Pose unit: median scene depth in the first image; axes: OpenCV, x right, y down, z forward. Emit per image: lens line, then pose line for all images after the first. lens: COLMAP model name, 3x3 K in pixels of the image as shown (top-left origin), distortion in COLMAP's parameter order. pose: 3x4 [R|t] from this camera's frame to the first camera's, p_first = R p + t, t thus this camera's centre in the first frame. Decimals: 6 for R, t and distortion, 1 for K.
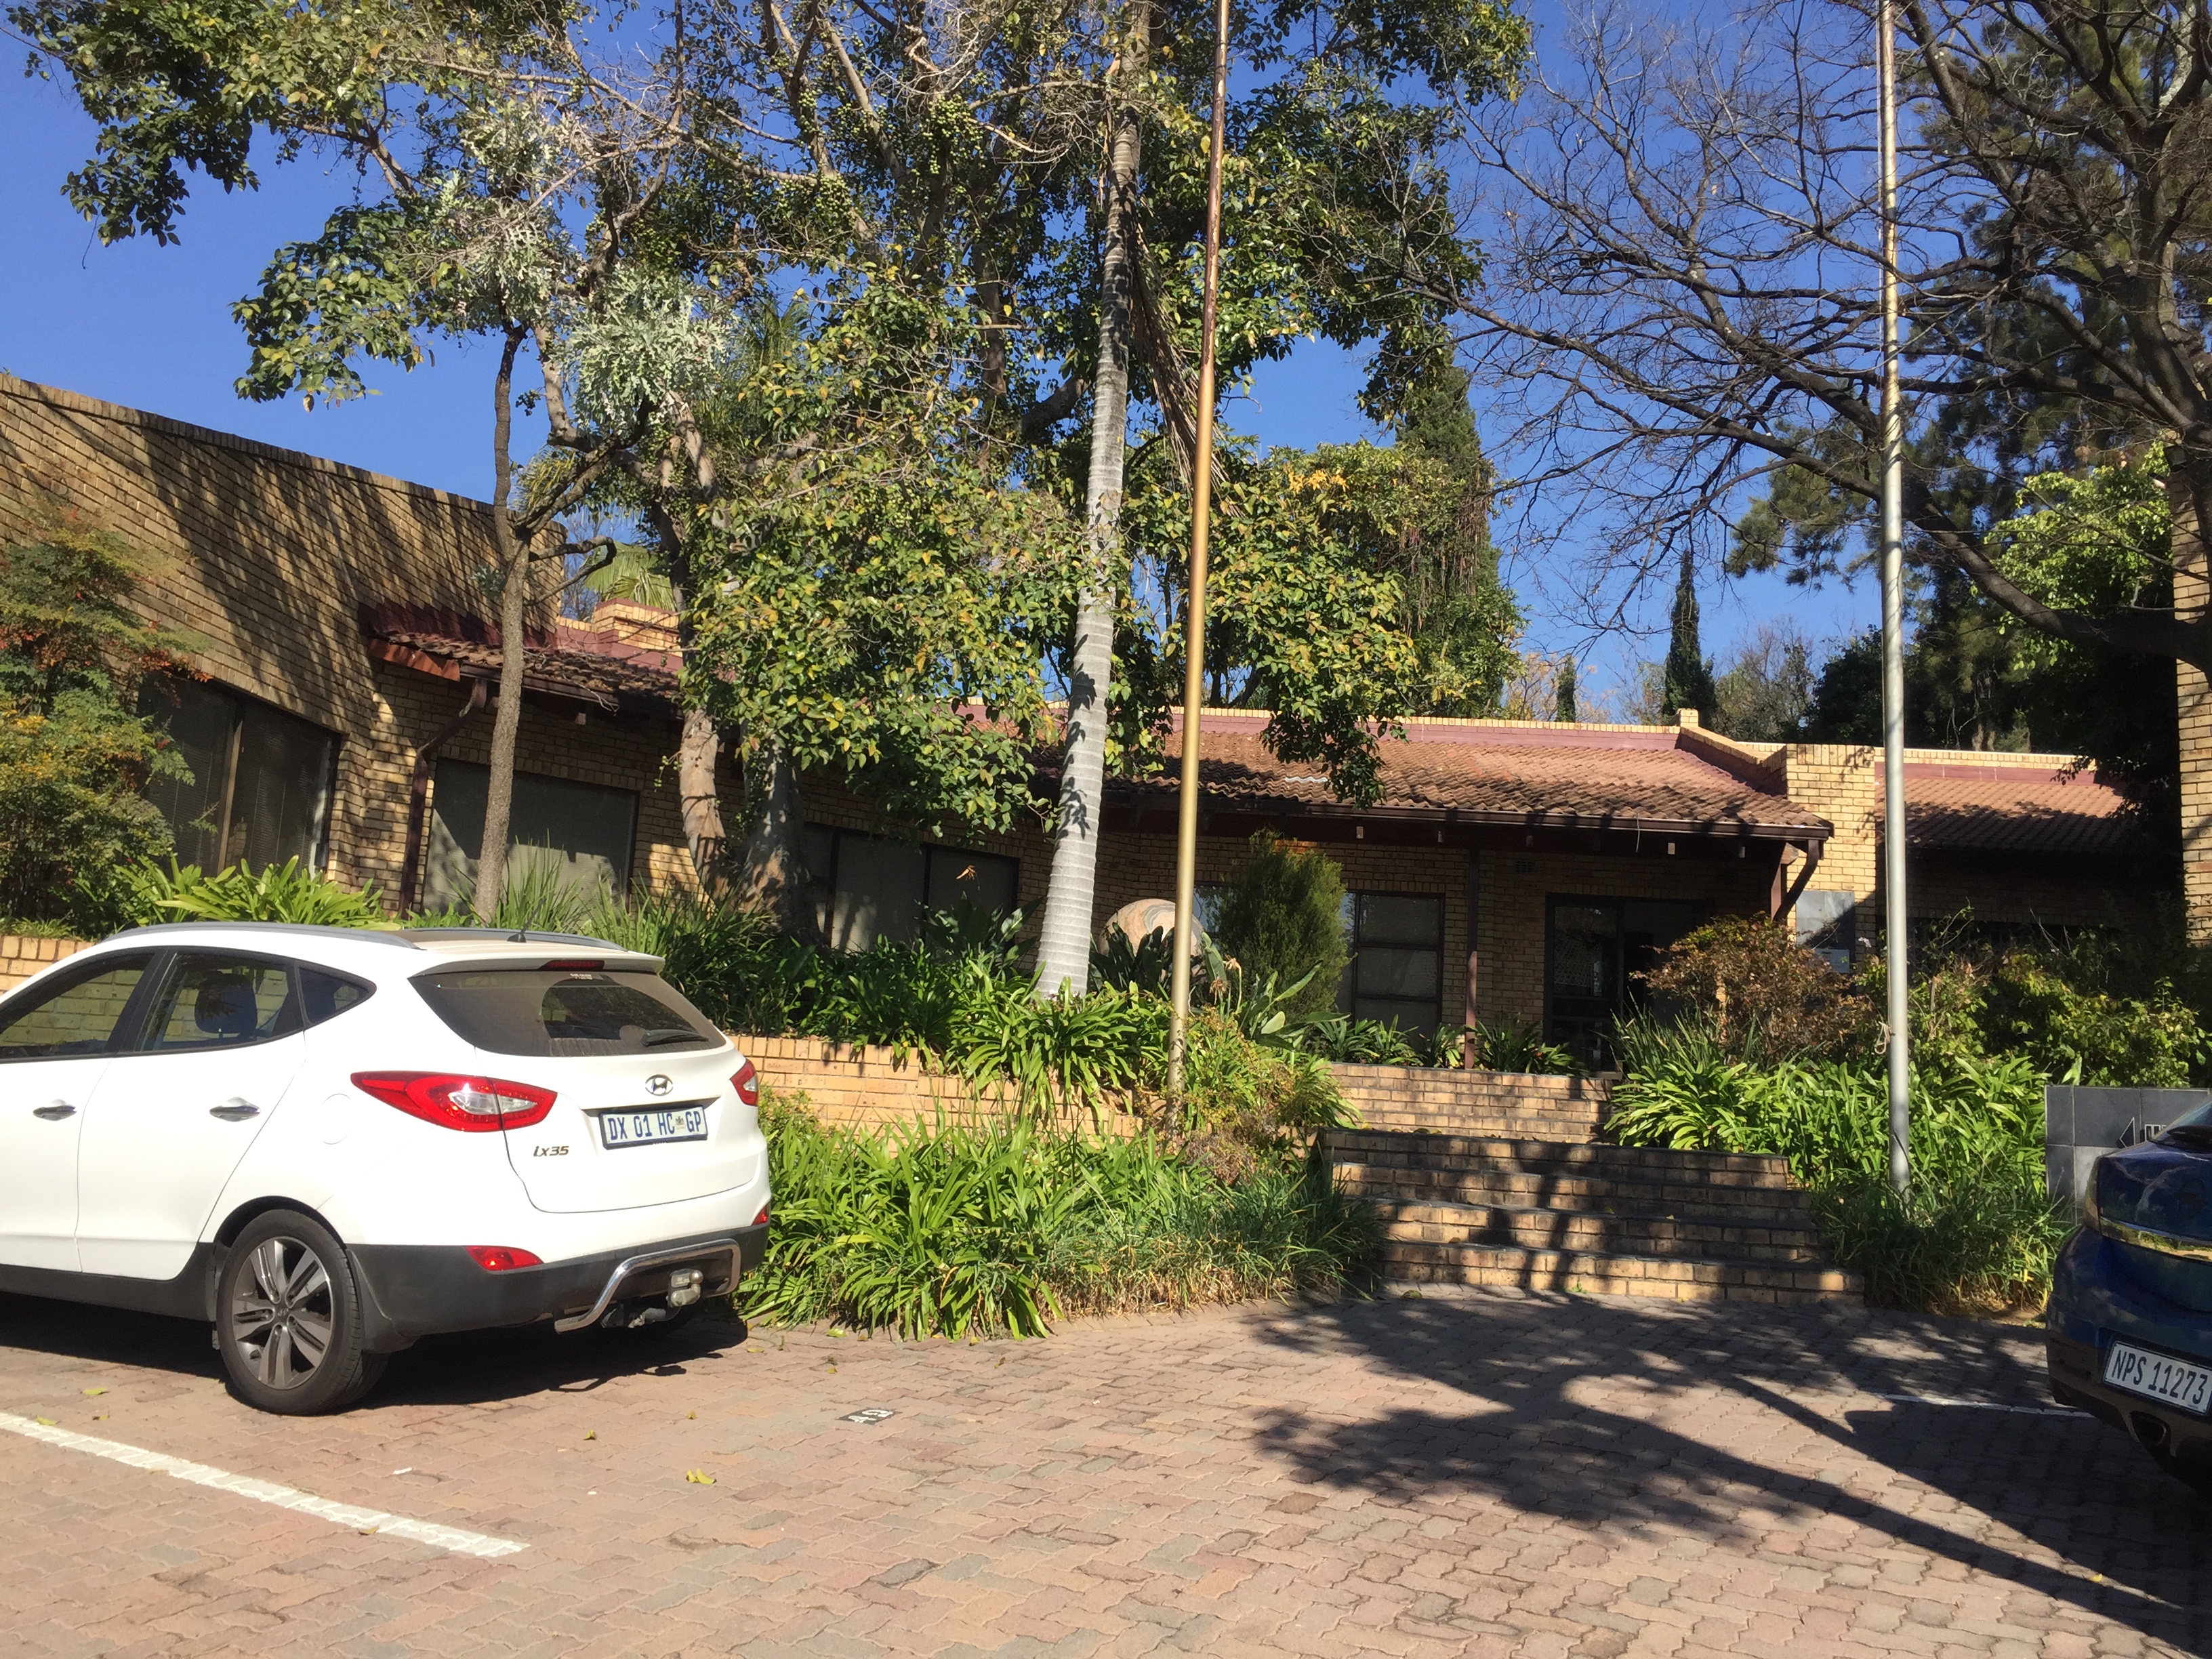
lens RADIAL K [[1885.1, 0, 1106.0], [0, 1885.1, 829.5], [0, 0, 1]] dist [0.102999, -0.165991]
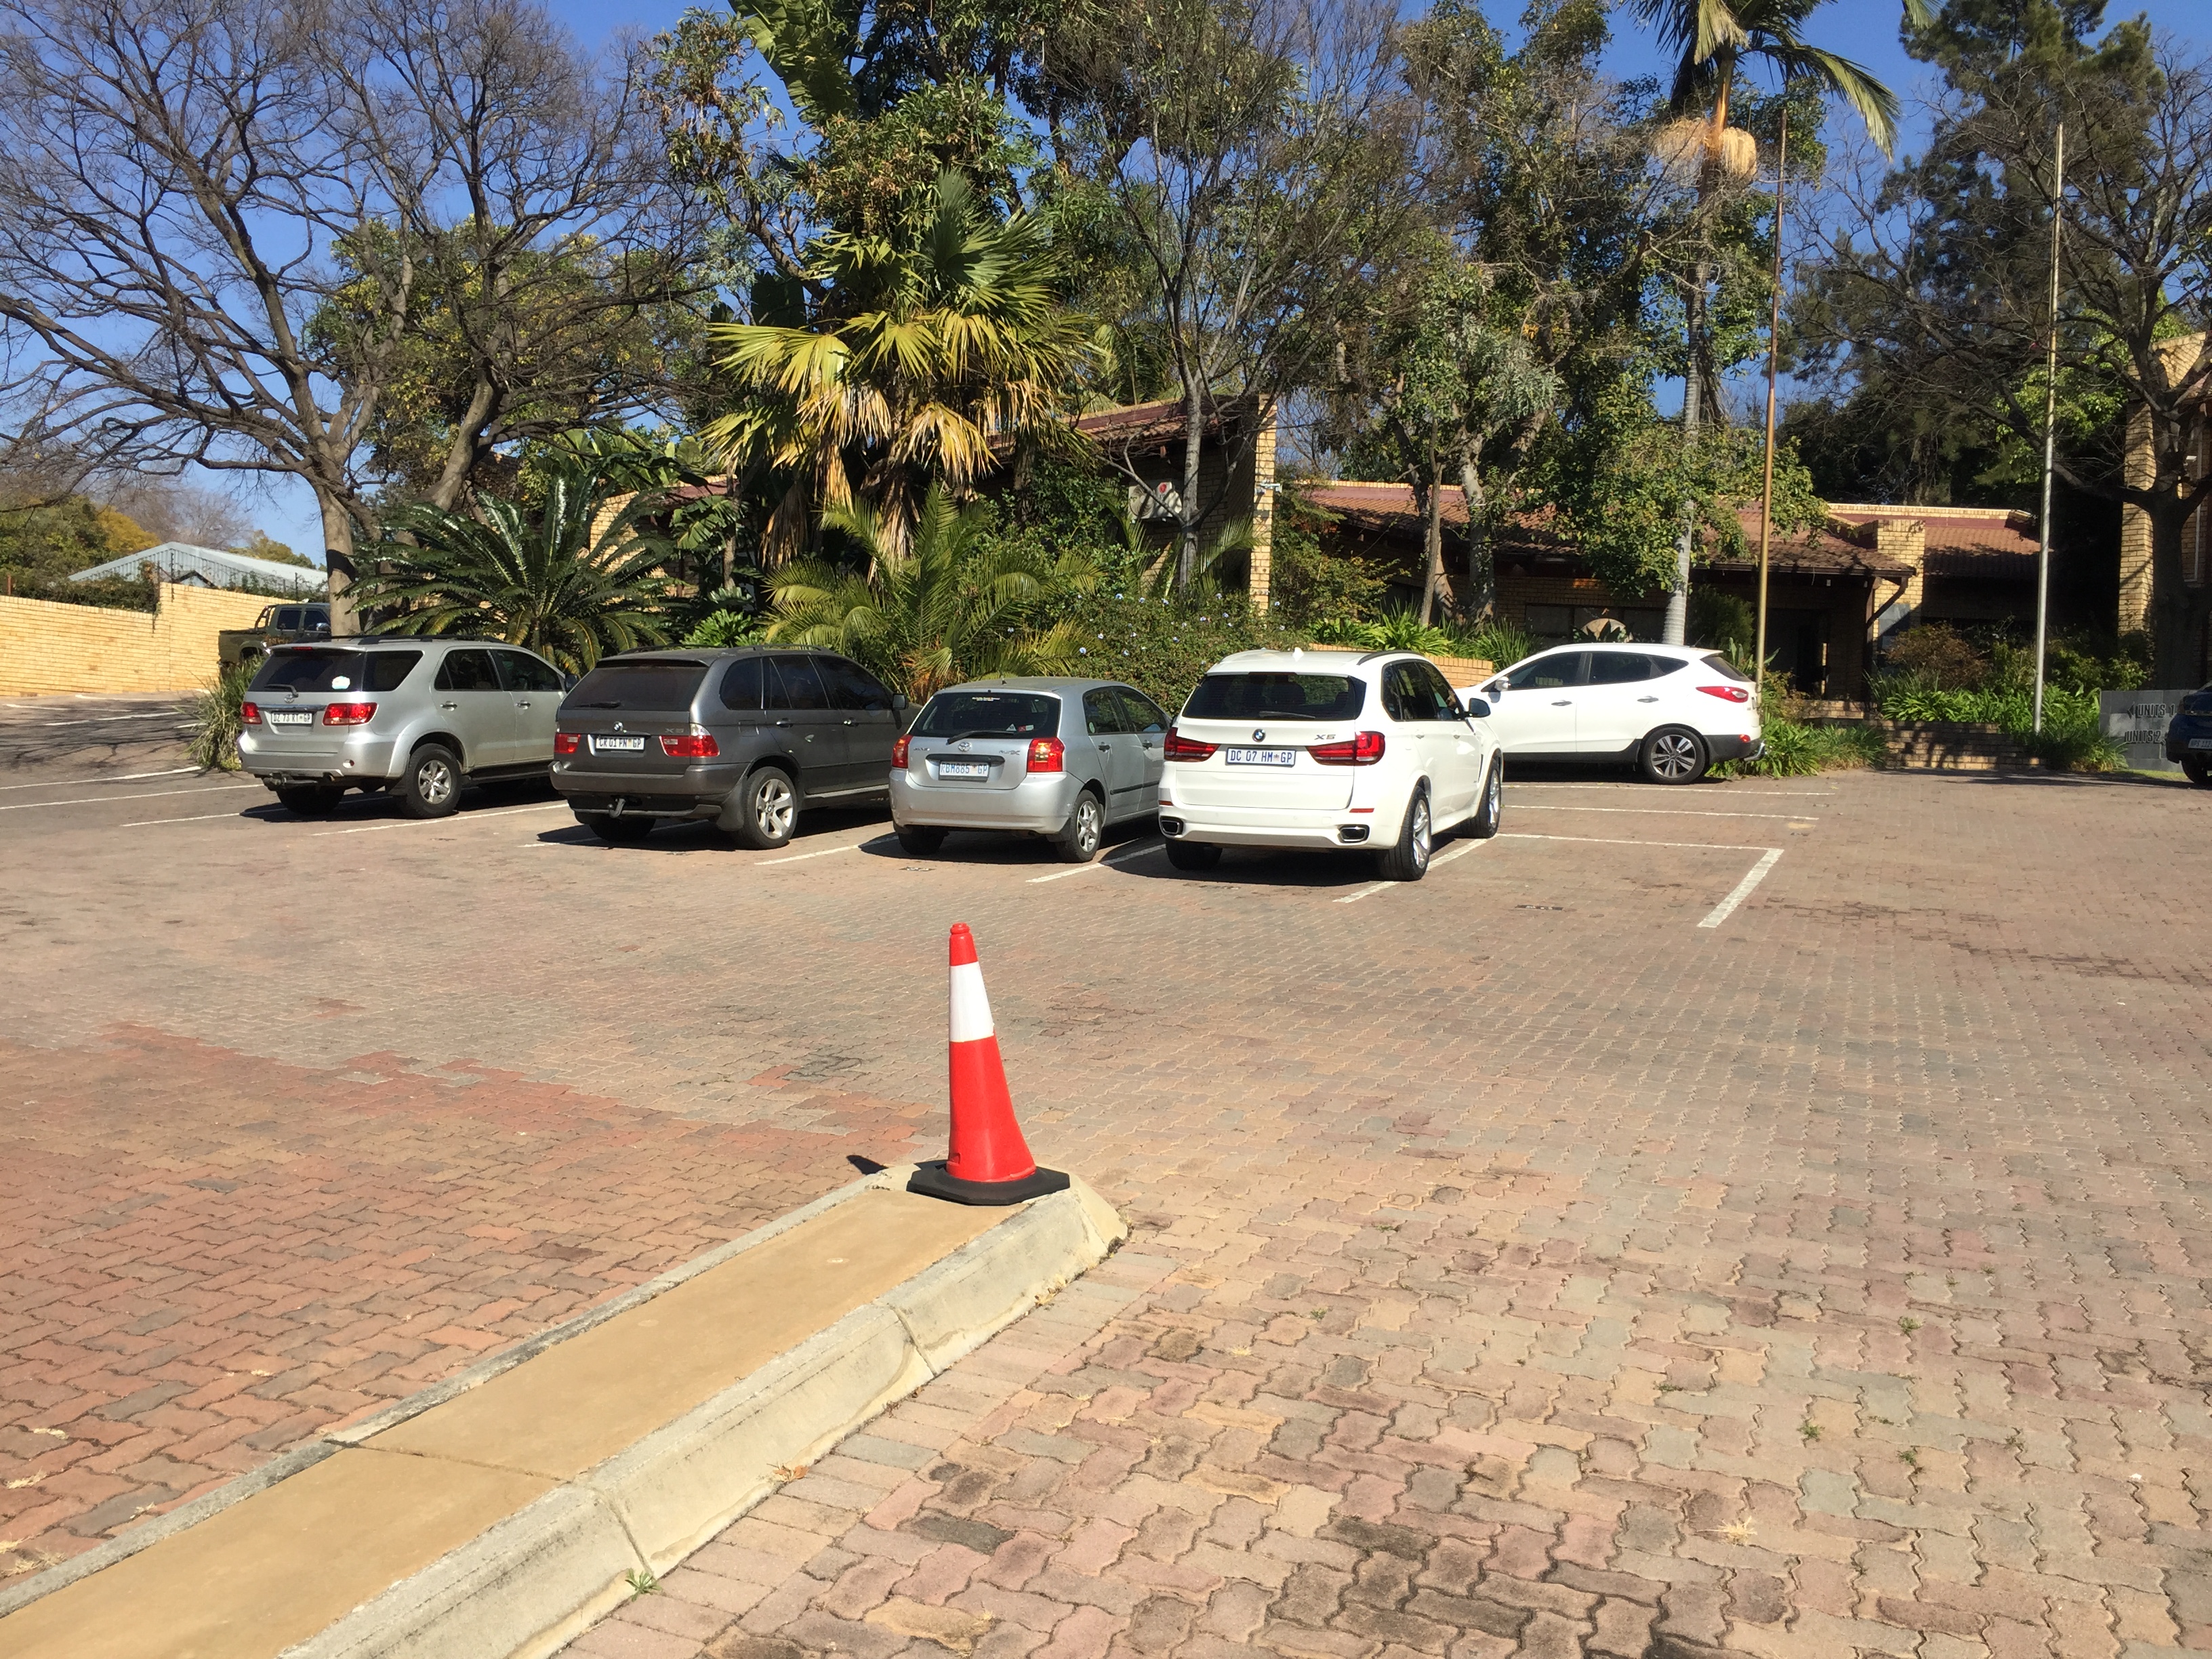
lens RADIAL K [[1885.1, 0, 1106.0], [0, 1885.1, 829.5], [0, 0, 1]] dist [0.102999, -0.165991]
pose [[0.993212, -0.026875, 0.113175, -0.892639], [0.007979, 0.986394, 0.164207, -0.092654], [-0.116048, -0.162189, 0.979912, -1.105504]]
